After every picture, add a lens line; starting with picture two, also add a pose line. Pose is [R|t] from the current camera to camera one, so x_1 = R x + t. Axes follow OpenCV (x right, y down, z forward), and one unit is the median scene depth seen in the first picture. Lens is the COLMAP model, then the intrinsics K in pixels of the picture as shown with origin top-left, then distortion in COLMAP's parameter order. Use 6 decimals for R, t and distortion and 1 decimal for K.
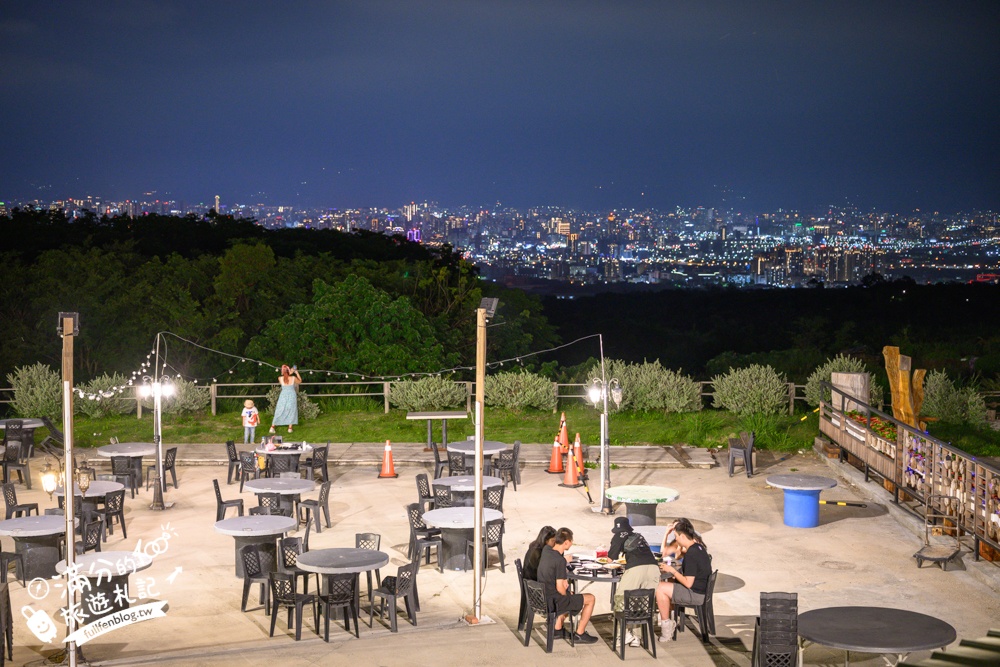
lens RADIAL K [[1400.5, 0, 505.0], [0, 1400.5, 335.4], [0, 0, 1]] dist [0.013306, 0.000000]
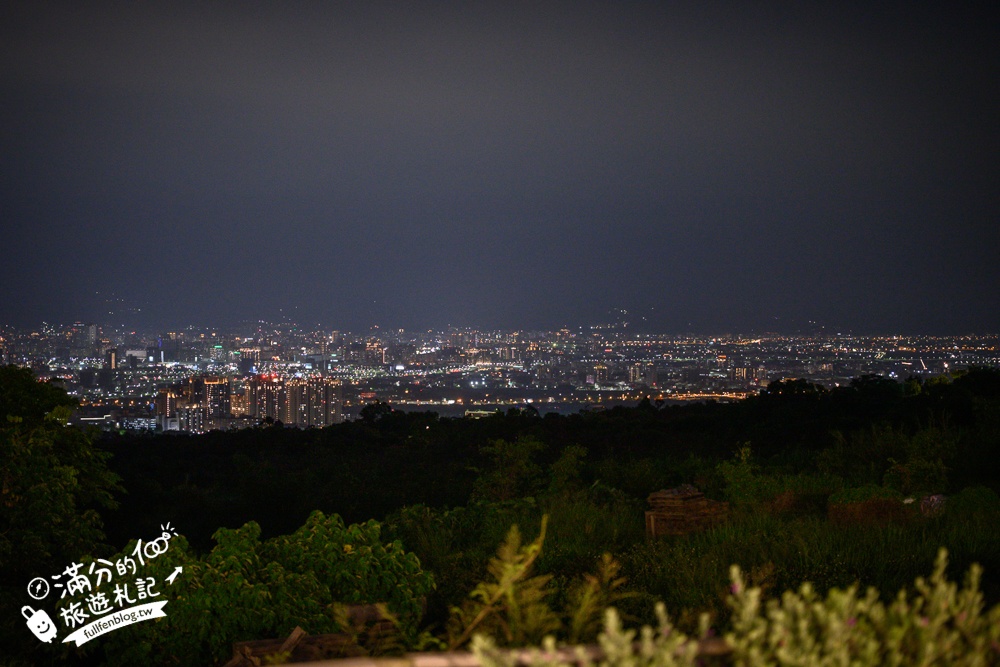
lens RADIAL K [[1988.5, 0, 499.1], [0, 1988.5, 332.9], [0, 0, 1]] dist [0.002432, 0.000000]
pose [[0.940059, -0.003869, 0.340989, -0.040807], [0.033379, 0.996178, -0.080719, 0.007681], [-0.339374, 0.087263, 0.936595, 0.300852]]
